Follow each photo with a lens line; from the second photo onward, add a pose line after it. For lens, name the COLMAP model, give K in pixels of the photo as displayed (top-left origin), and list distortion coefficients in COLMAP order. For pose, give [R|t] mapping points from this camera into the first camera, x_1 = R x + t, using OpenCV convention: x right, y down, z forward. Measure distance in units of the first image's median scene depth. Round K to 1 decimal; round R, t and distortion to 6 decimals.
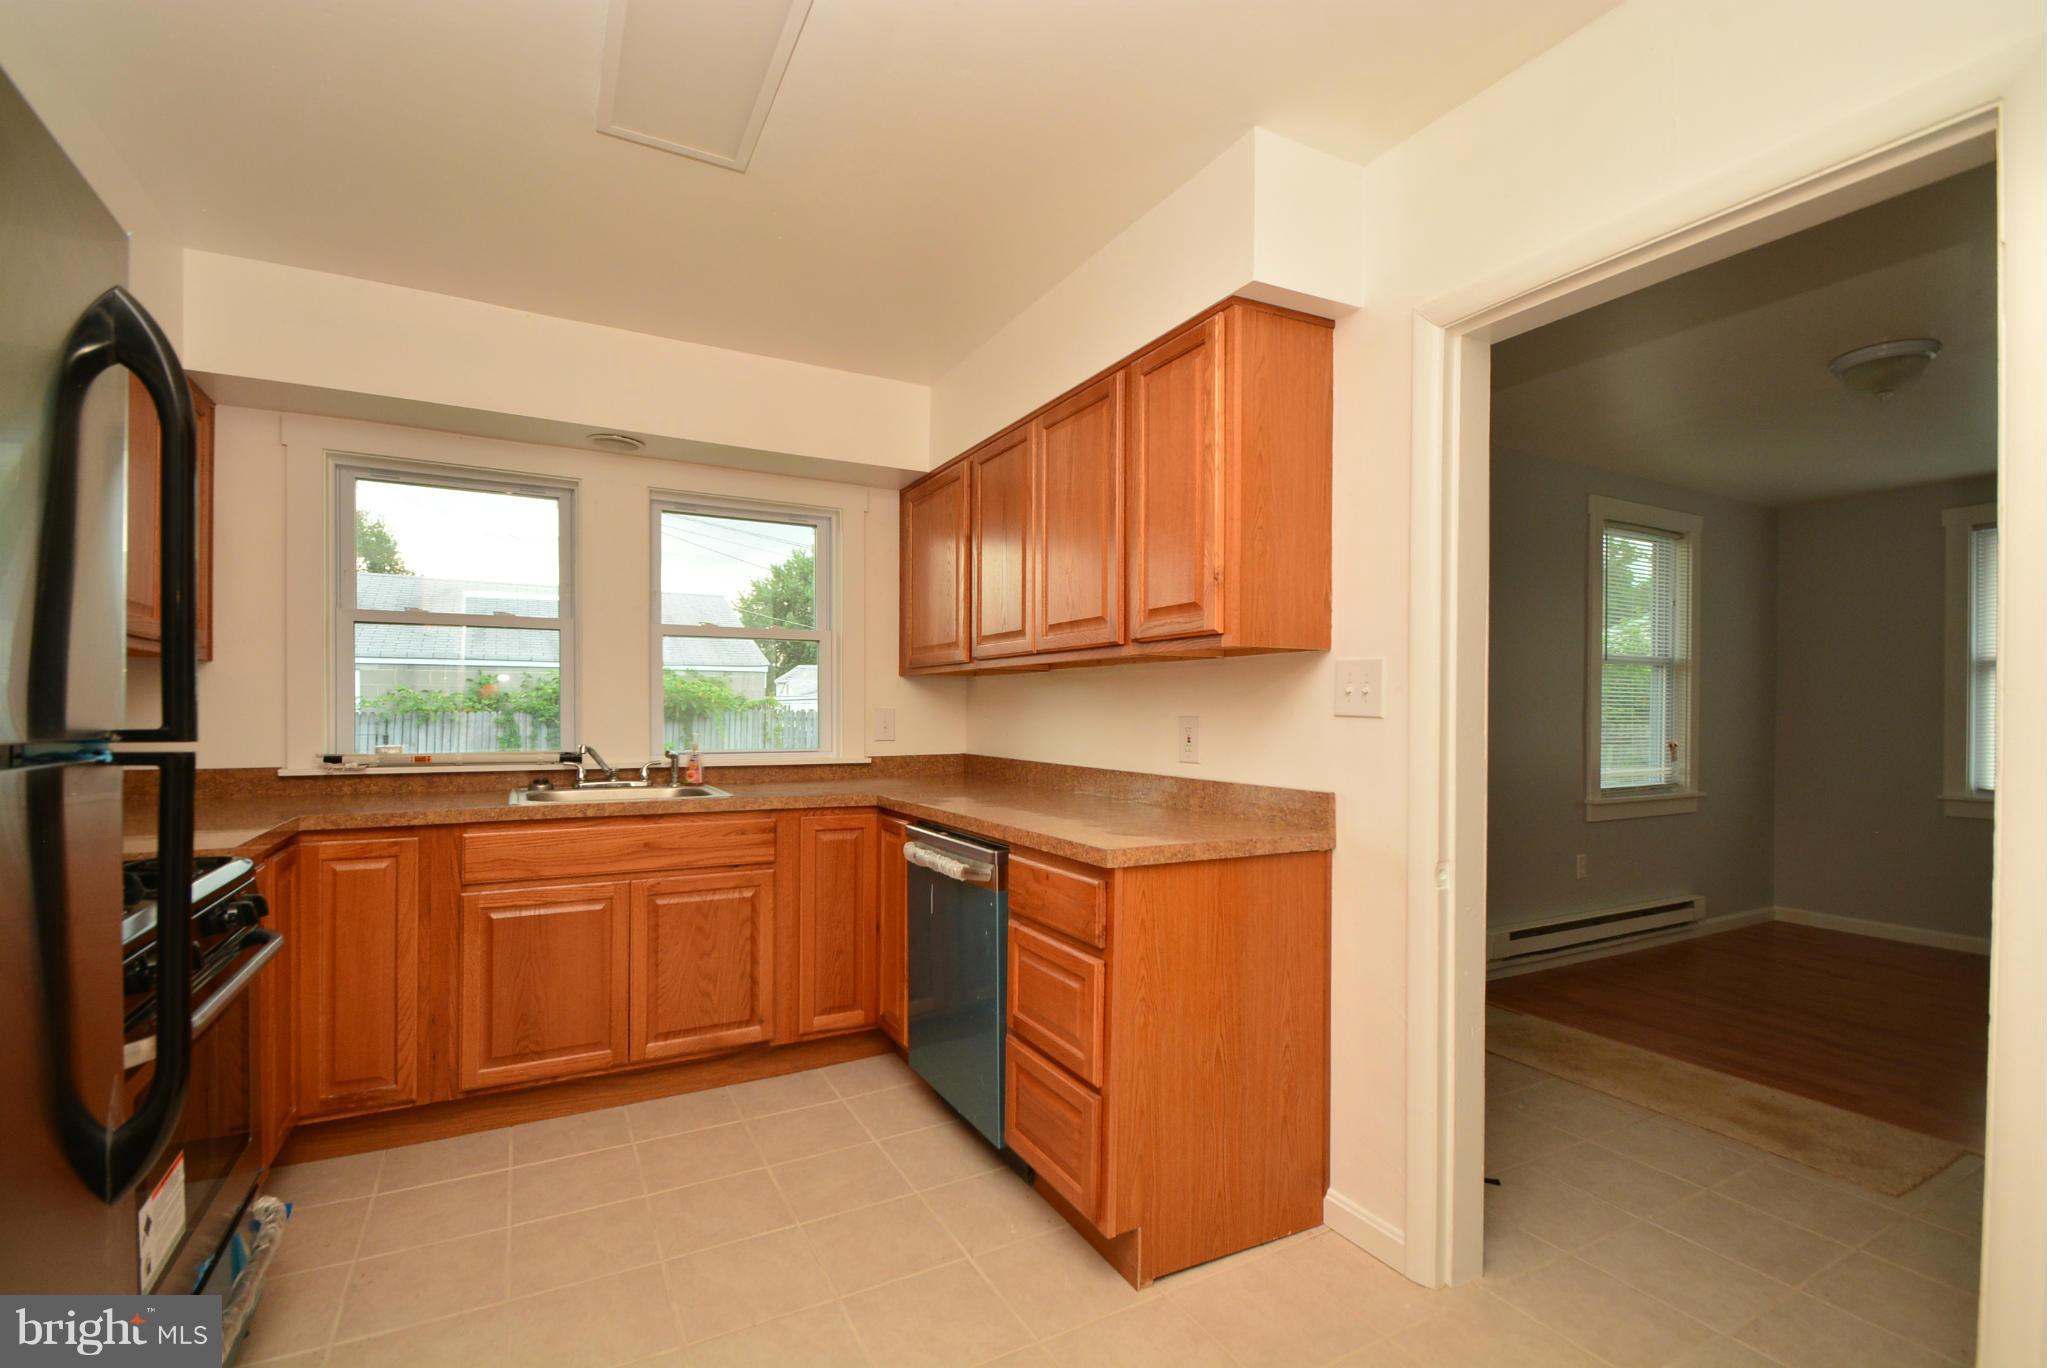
lens RADIAL K [[899.6, 0, 993.6], [0, 899.6, 717.9], [0, 0, 1]] dist [0.019712, -0.019686]
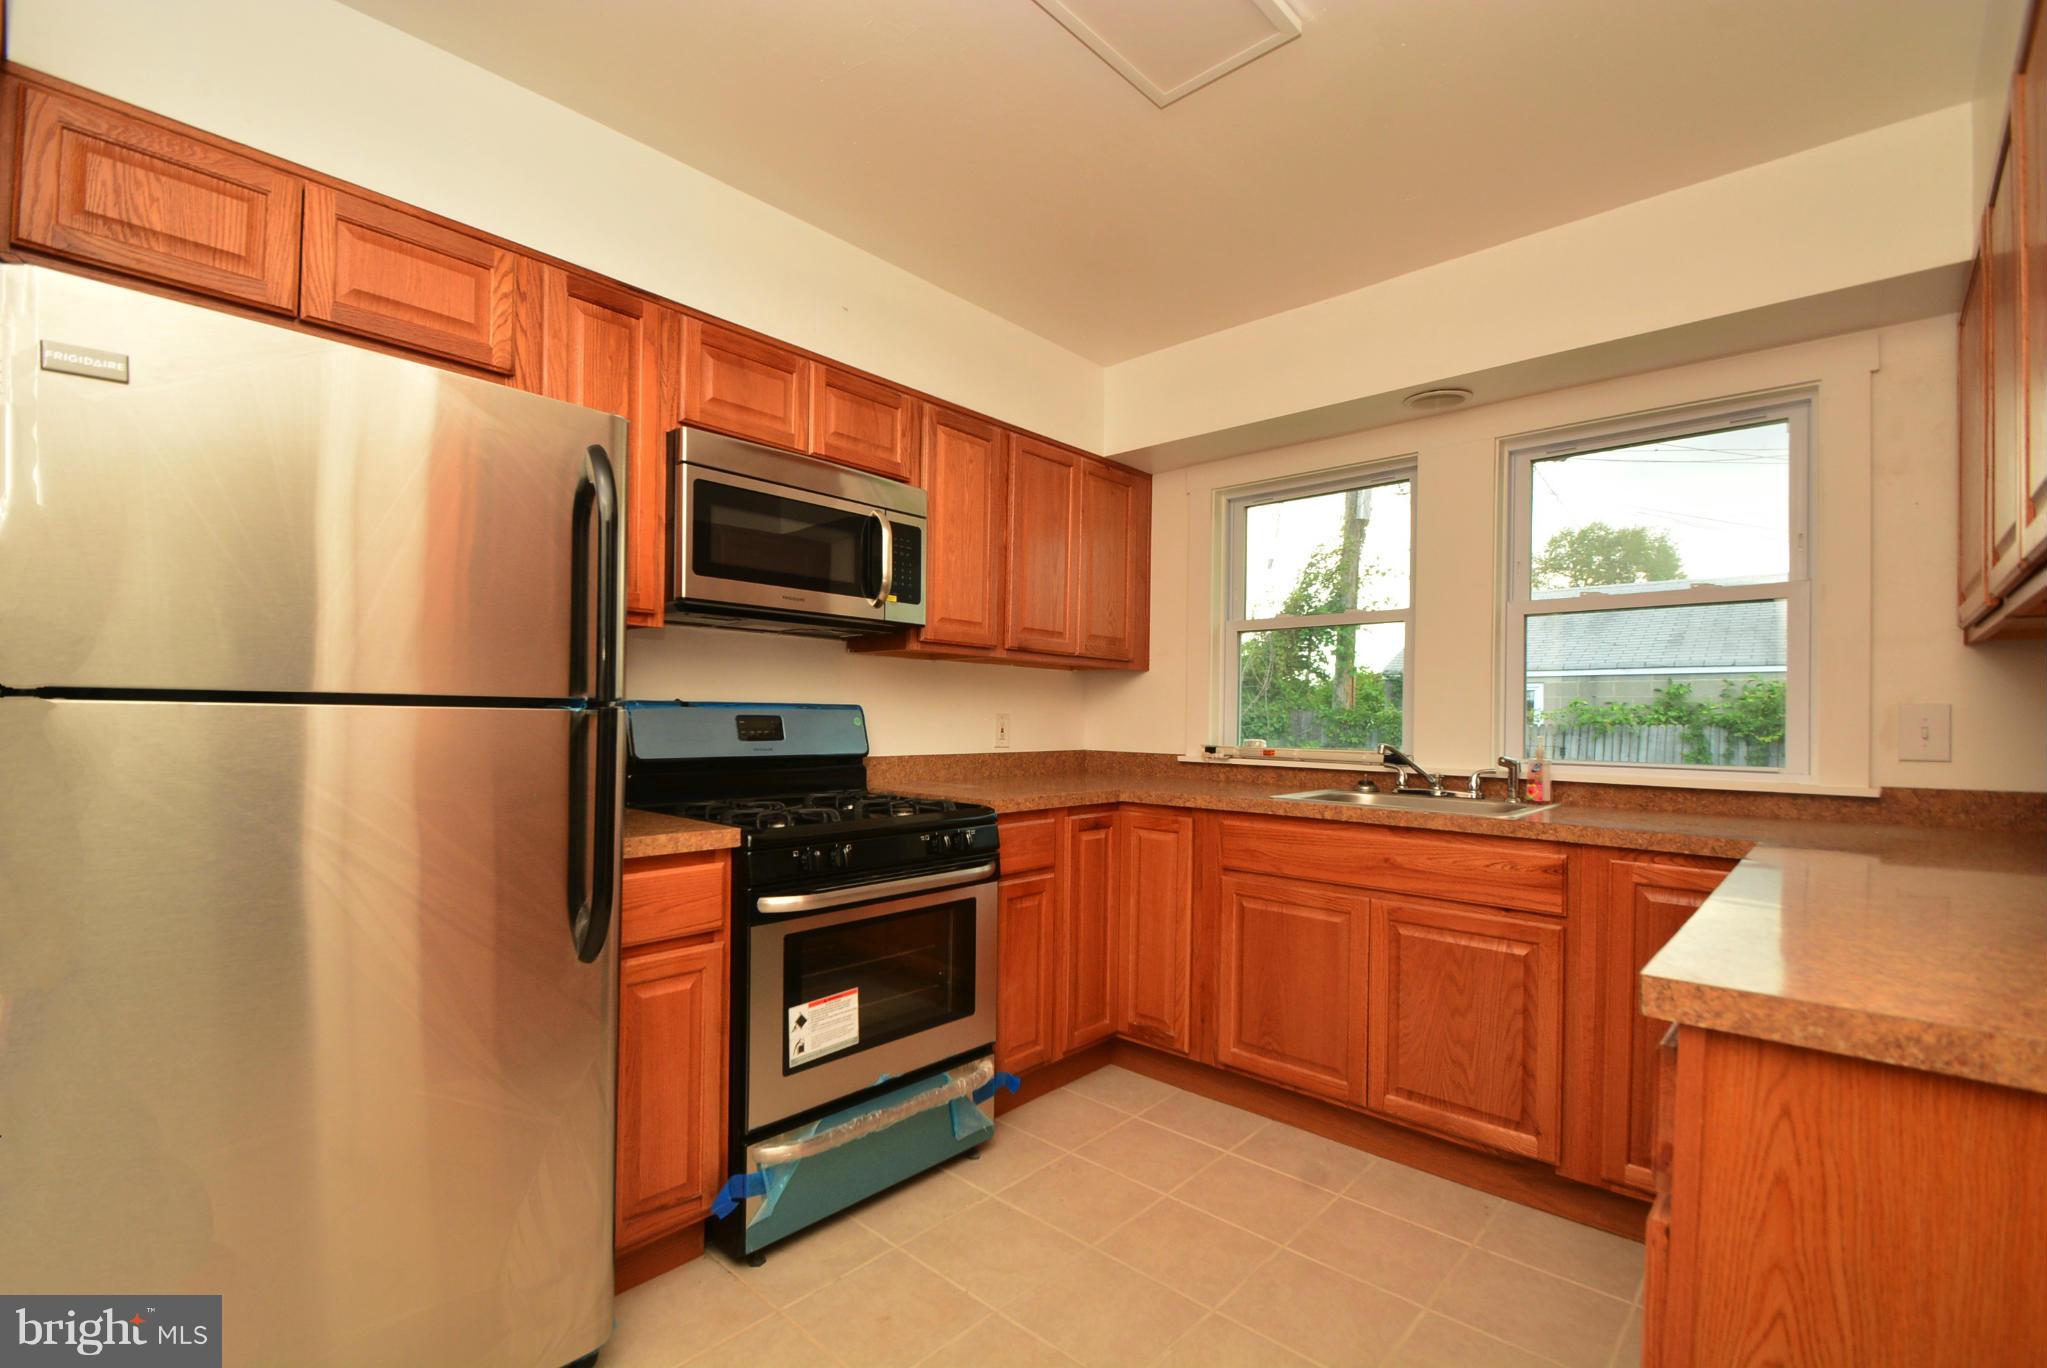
lens RADIAL K [[899.6, 0, 993.6], [0, 899.6, 717.9], [0, 0, 1]] dist [0.019712, -0.019686]
pose [[0.325711, 0.000652, -0.945469, 0.328487], [-0.018778, 0.999807, -0.005780, 0.018646], [0.945283, 0.019636, 0.325660, 0.393290]]
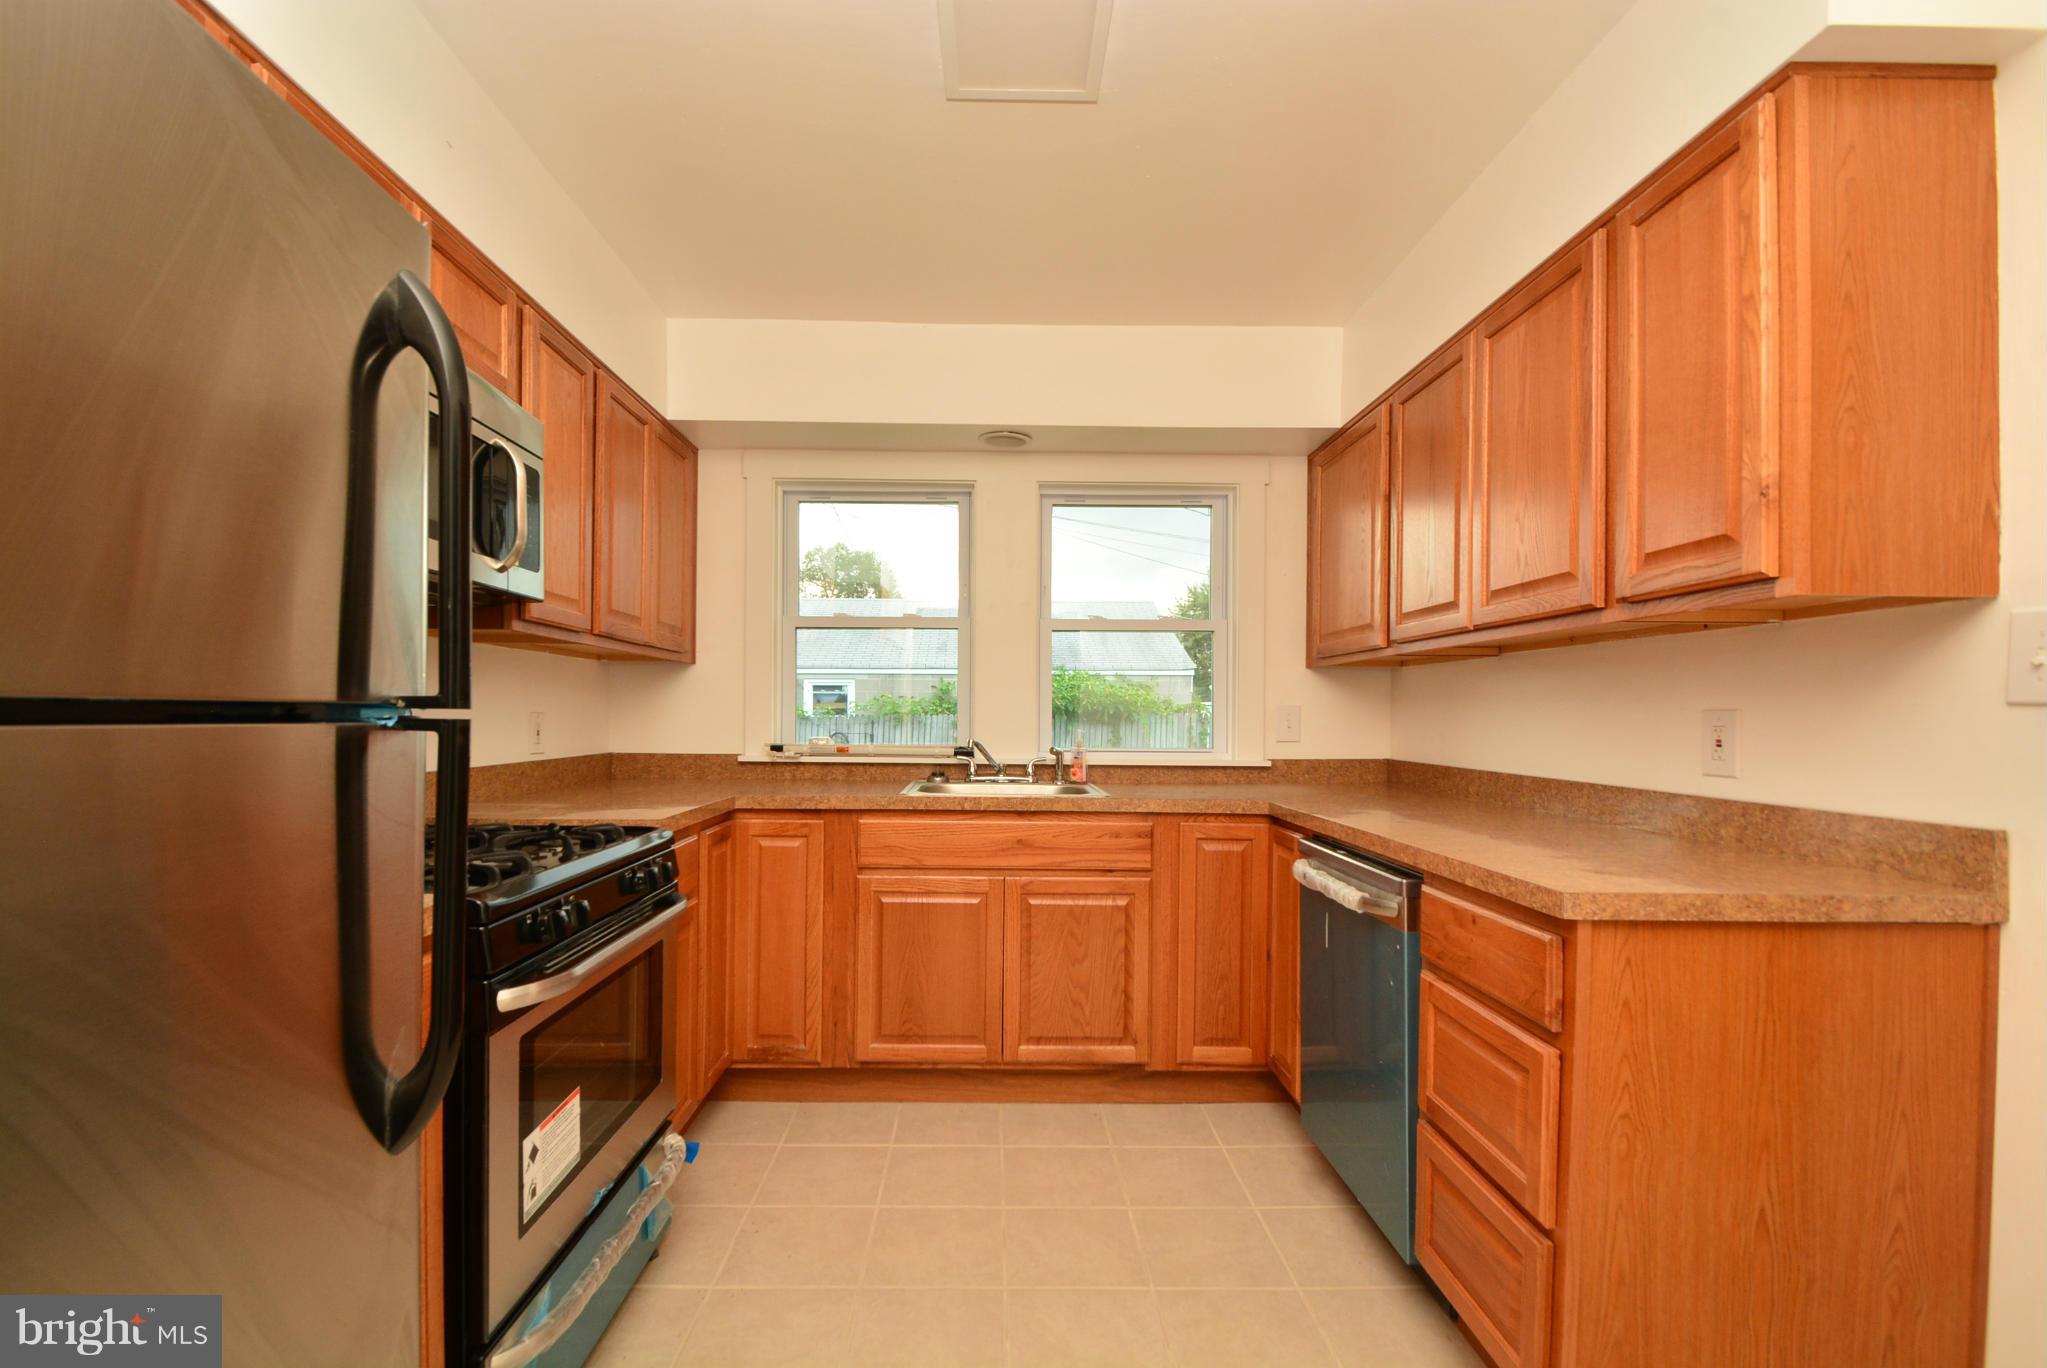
lens RADIAL K [[899.6, 0, 993.6], [0, 899.6, 717.9], [0, 0, 1]] dist [0.019712, -0.019686]
pose [[0.889207, 0.004125, -0.457486, 0.038916], [-0.007285, 0.999960, -0.005145, 0.012806], [0.457447, 0.007907, 0.889202, 0.126710]]
